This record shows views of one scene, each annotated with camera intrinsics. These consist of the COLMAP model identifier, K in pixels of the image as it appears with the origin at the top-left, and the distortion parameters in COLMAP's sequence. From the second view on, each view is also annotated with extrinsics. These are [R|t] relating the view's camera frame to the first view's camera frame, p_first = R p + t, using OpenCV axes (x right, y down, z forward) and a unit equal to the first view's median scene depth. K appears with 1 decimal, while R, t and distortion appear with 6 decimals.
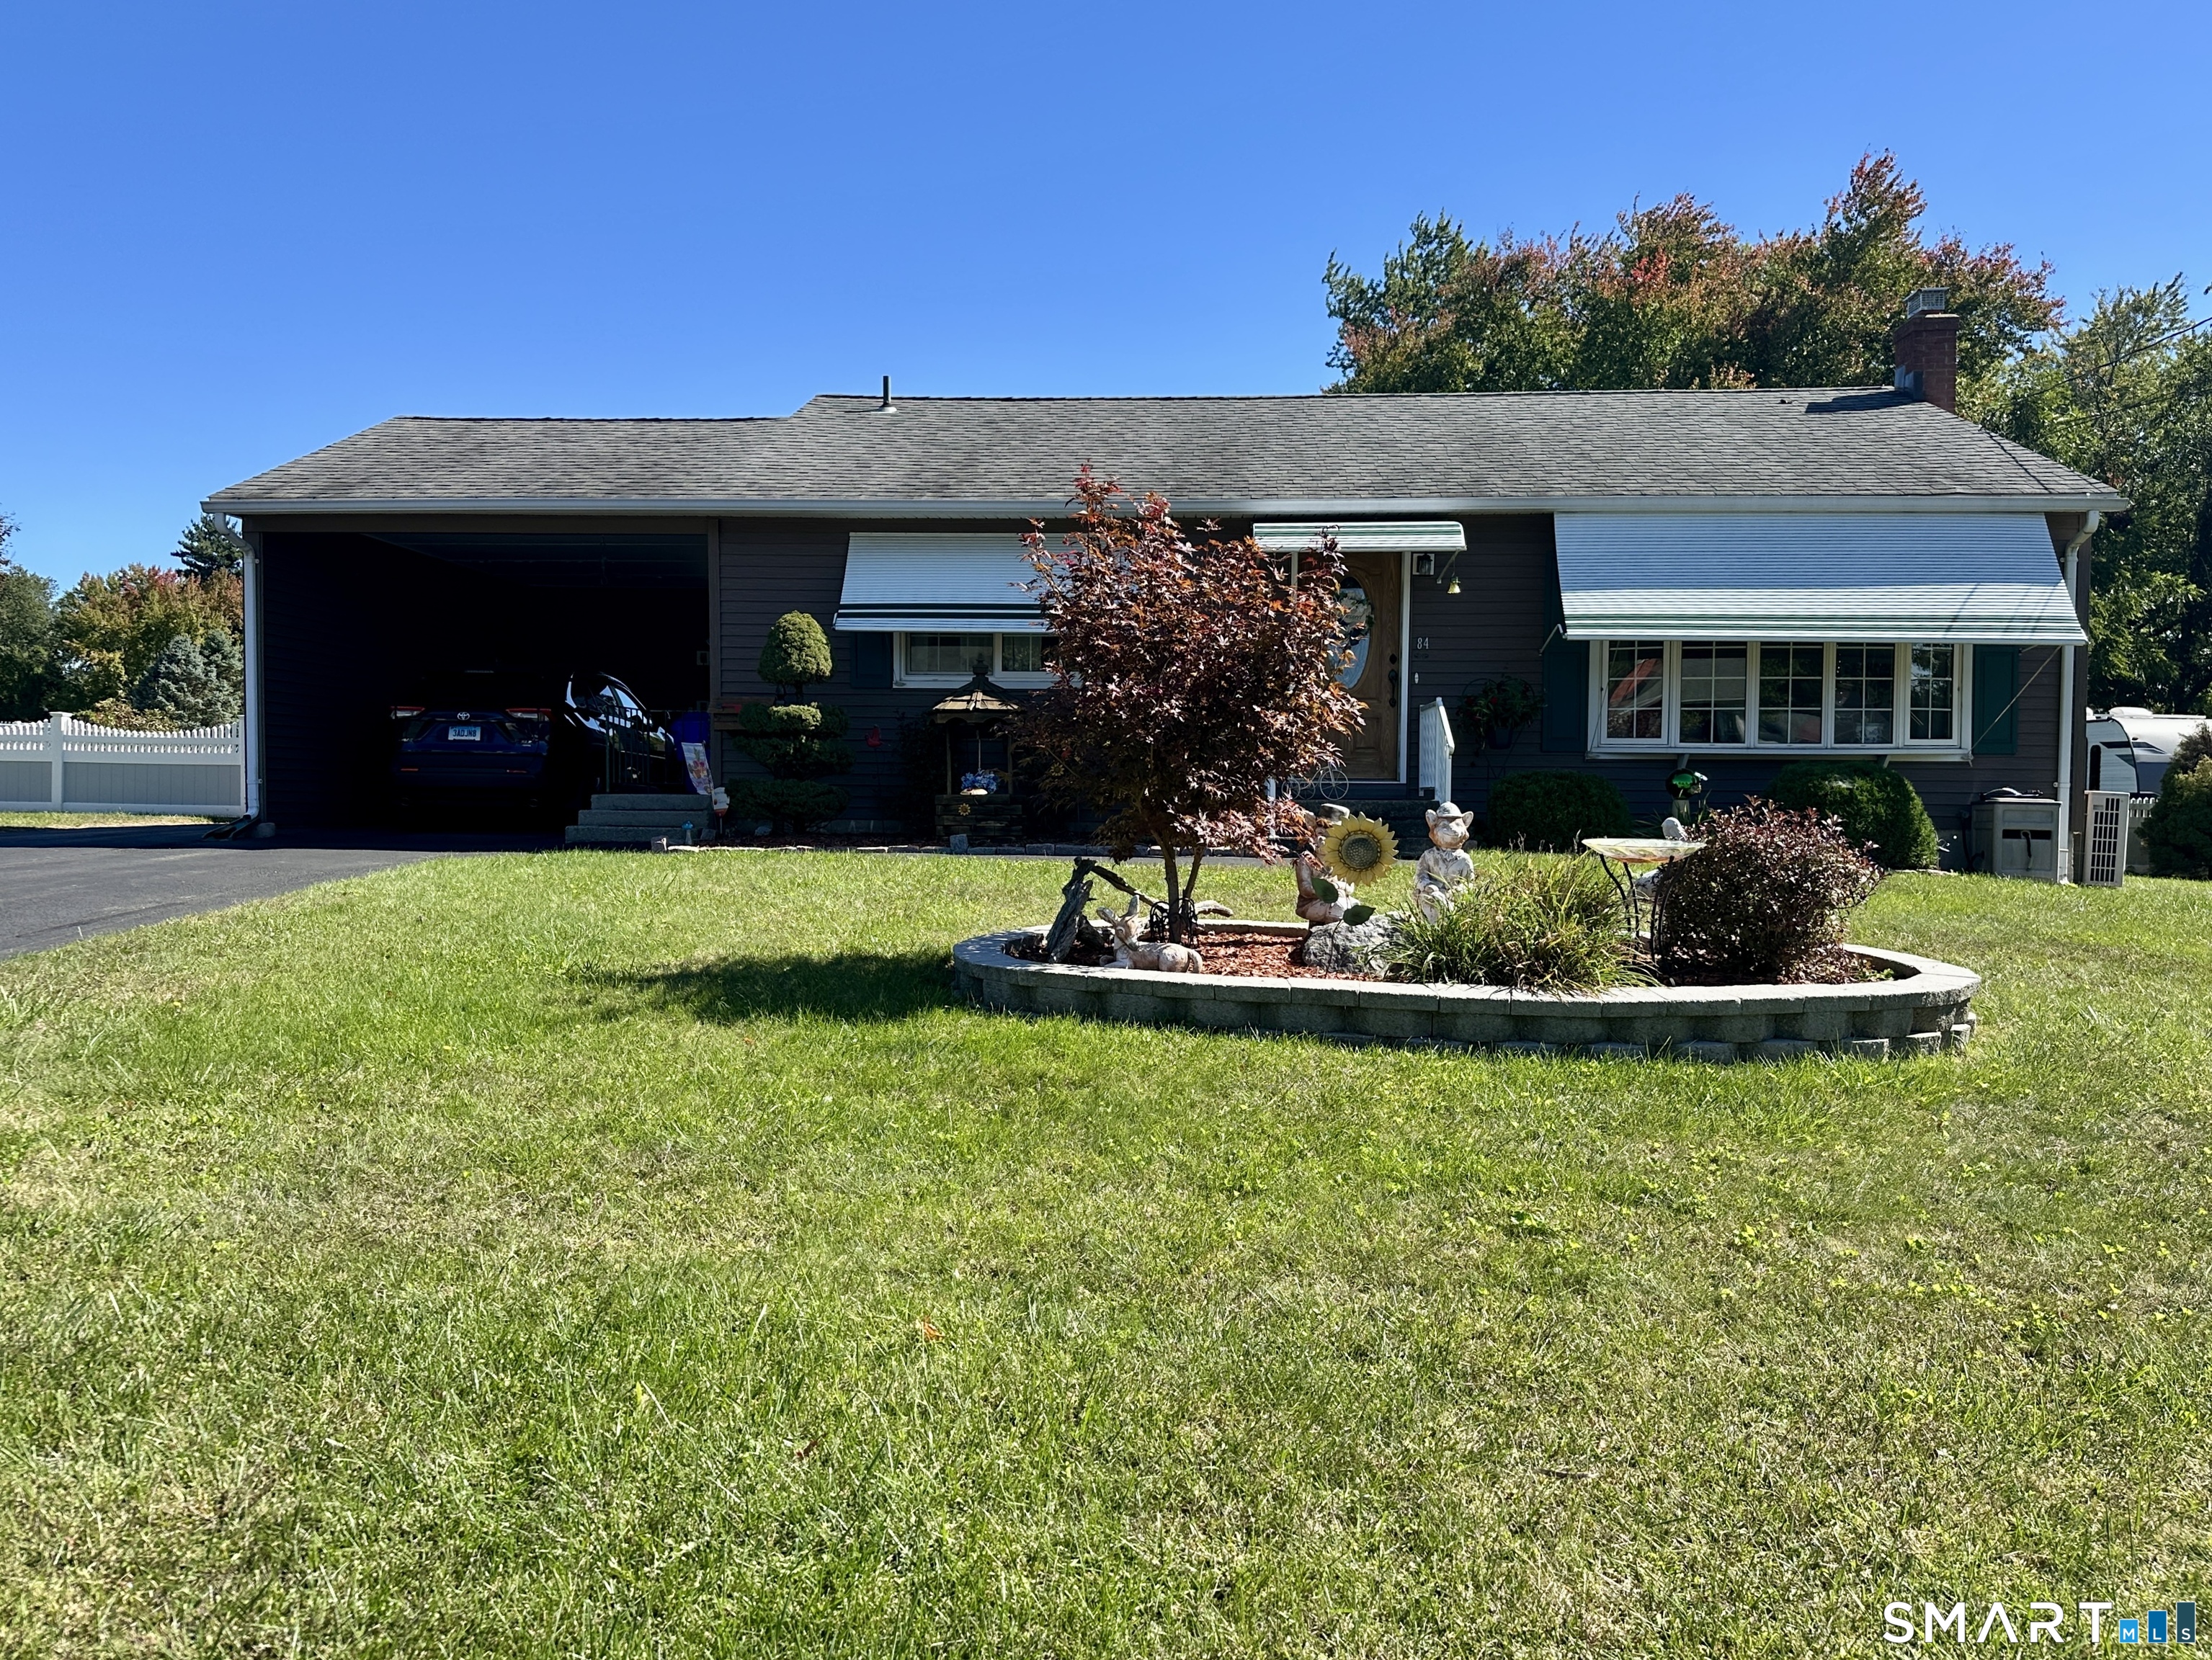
lens RADIAL K [[1605.7, 0, 1107.9], [0, 1605.7, 845.6], [0, 0, 1]] dist [0.003238, -0.008059]
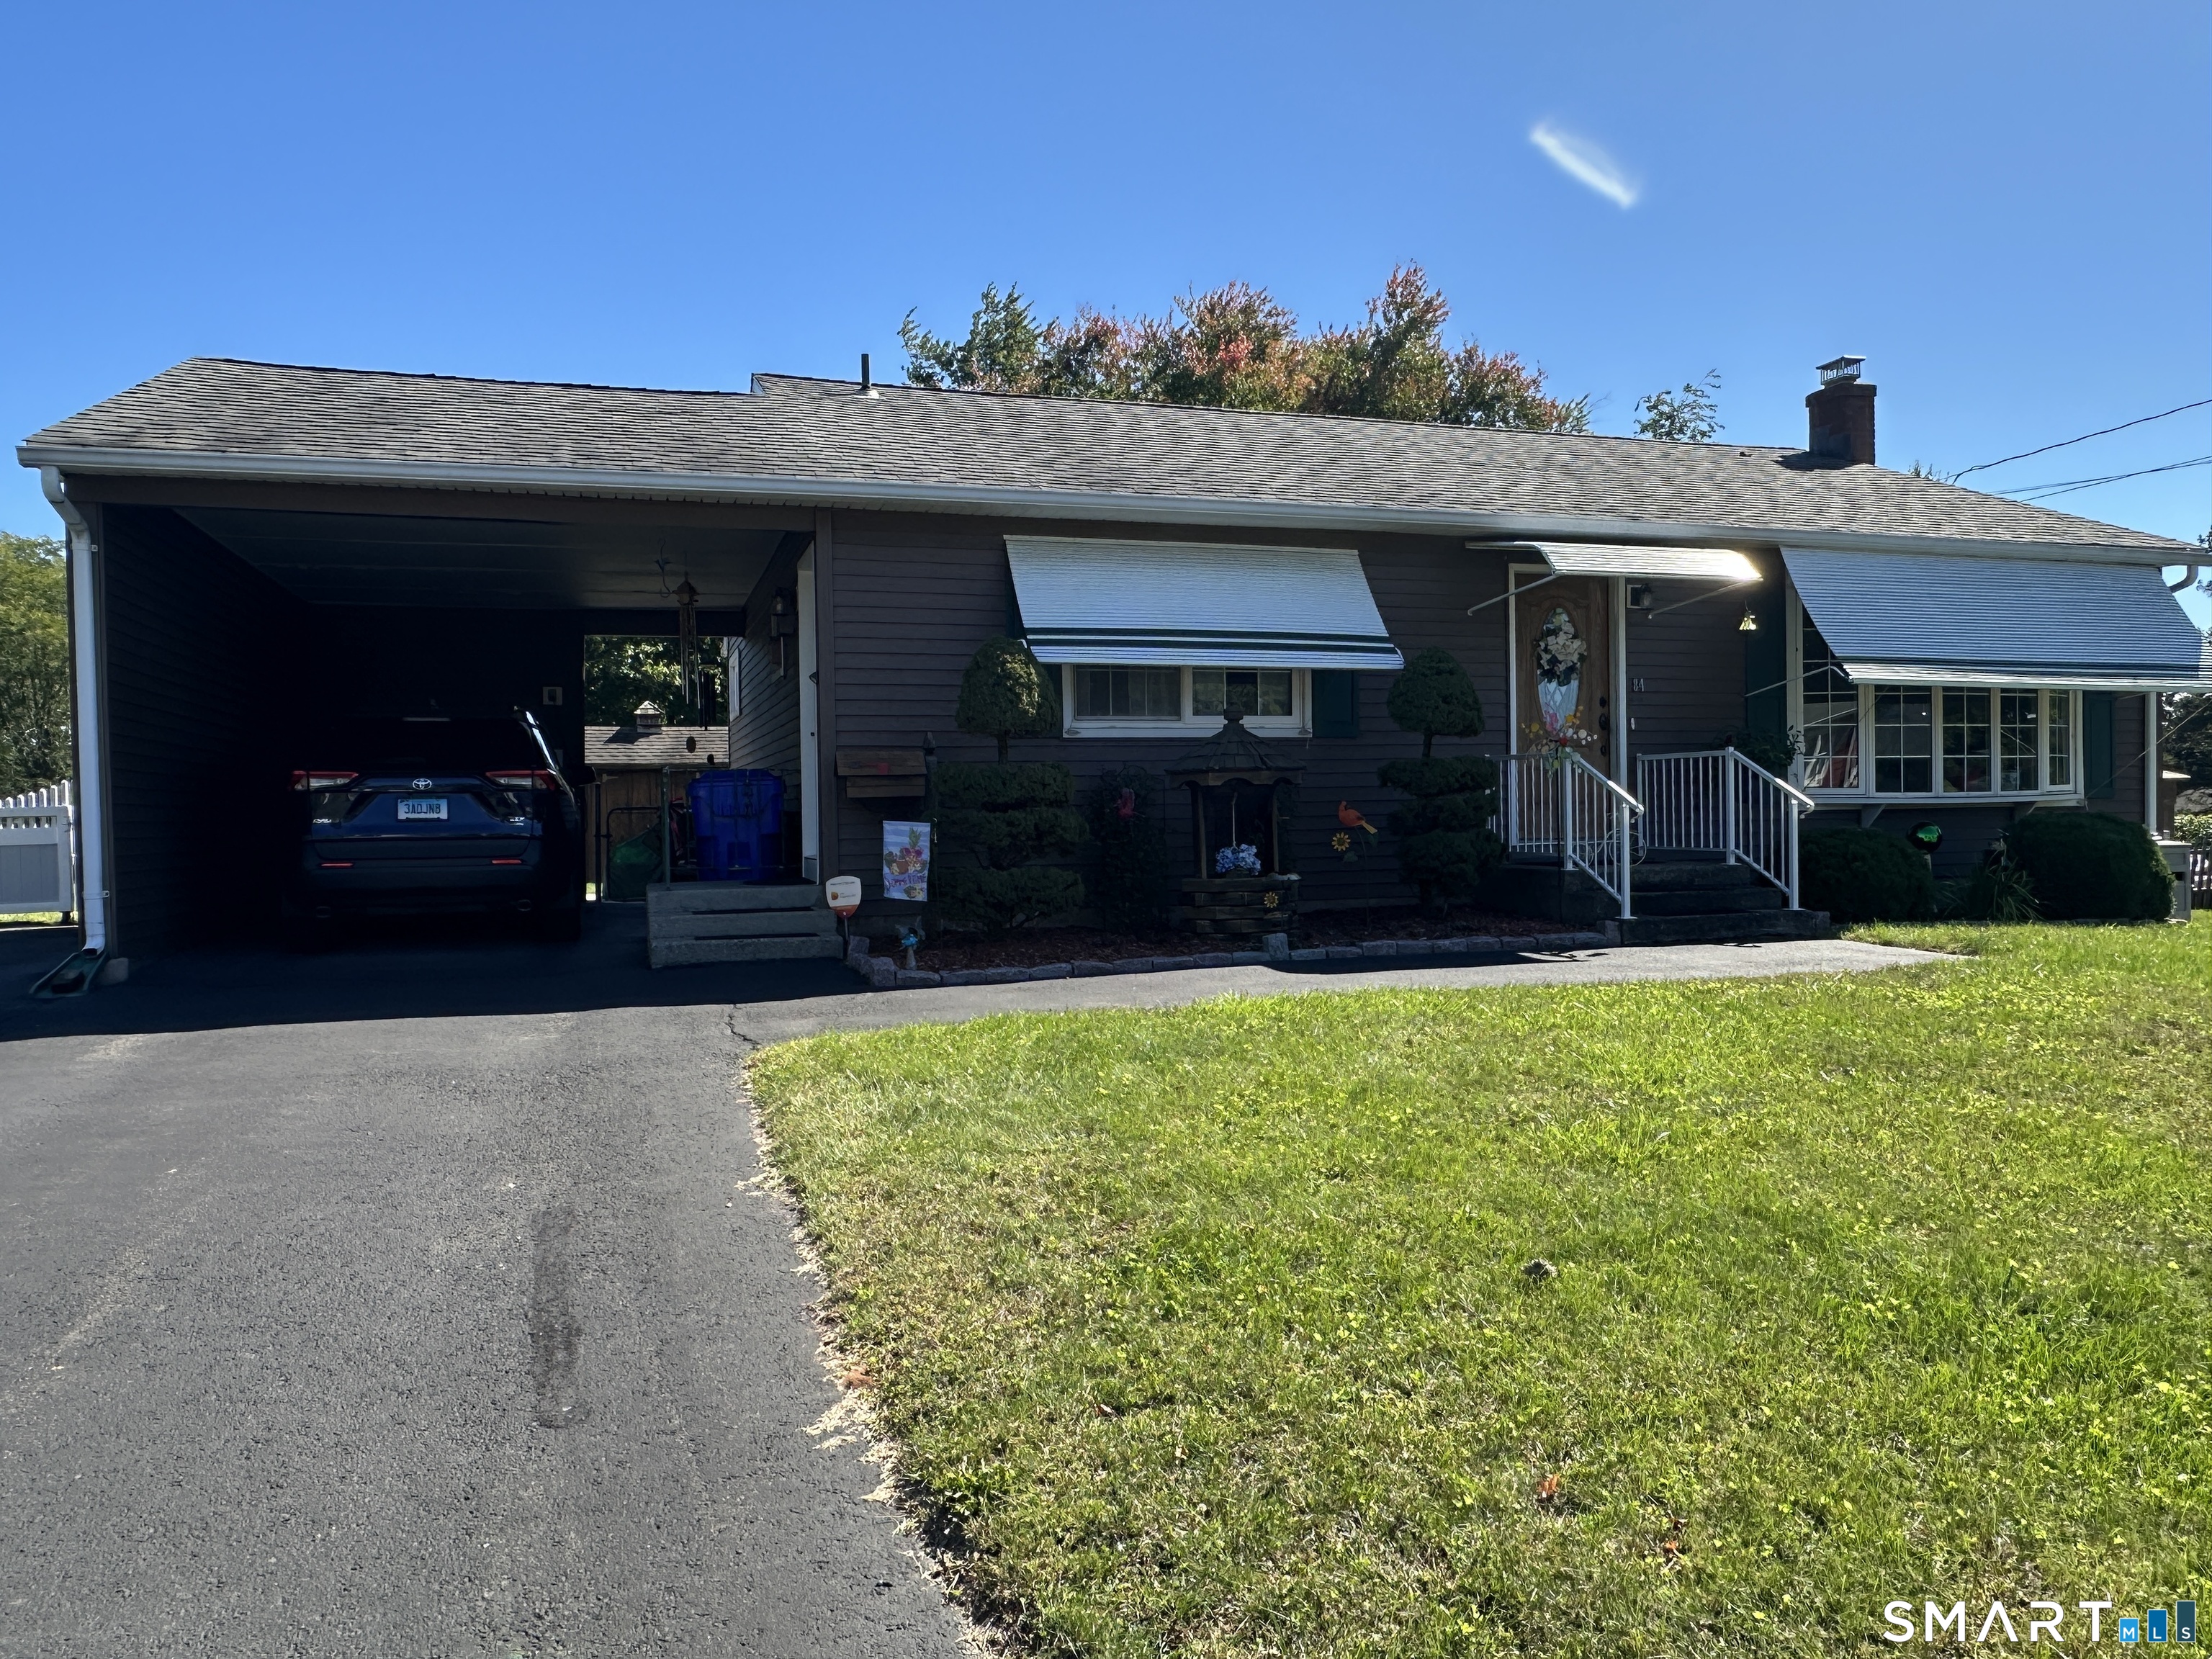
lens RADIAL K [[1492.0, 0, 1102.2], [0, 1492.0, 808.3], [0, 0, 1]] dist [-0.024861, 0.001848]
pose [[0.941147, -0.021891, 0.337288, -0.337971], [0.036750, 0.998612, -0.037731, -0.035581], [-0.335994, 0.047906, 0.940645, 0.309043]]
